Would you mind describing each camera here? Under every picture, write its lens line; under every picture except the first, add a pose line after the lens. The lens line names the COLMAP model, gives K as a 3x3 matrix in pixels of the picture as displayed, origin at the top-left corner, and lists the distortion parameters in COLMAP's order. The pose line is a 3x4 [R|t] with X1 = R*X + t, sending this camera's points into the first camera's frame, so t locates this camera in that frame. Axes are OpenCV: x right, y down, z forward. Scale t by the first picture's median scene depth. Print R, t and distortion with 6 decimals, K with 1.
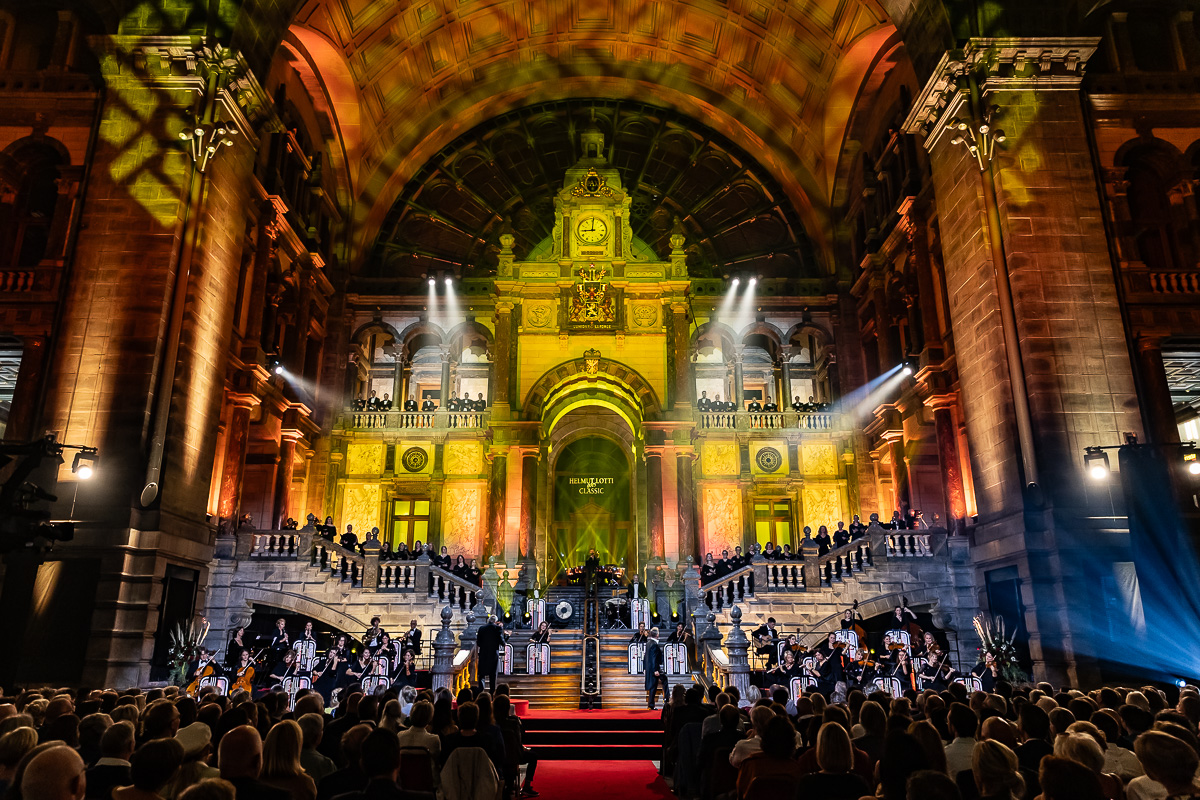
lens RADIAL K [[867.9, 0, 590.8], [0, 867.9, 397.7], [0, 0, 1]] dist [0.036985, 0.002394]
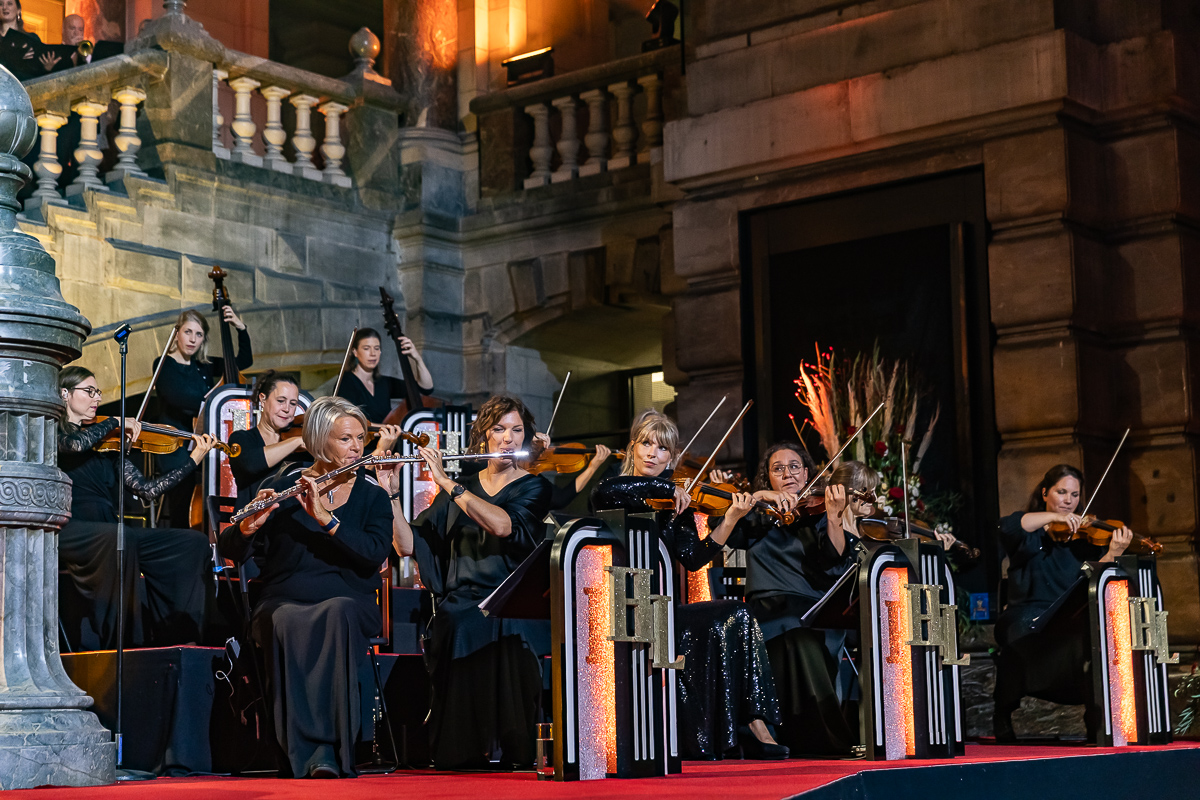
lens RADIAL K [[2091.6, 0, 595.3], [0, 2091.6, 416.3], [0, 0, 1]] dist [0.011379, 0.027389]
pose [[0.633587, 0.095432, 0.767763, -0.019422], [-0.209941, 0.976336, 0.051893, 0.201234], [-0.744642, -0.194064, 0.638629, 0.556135]]
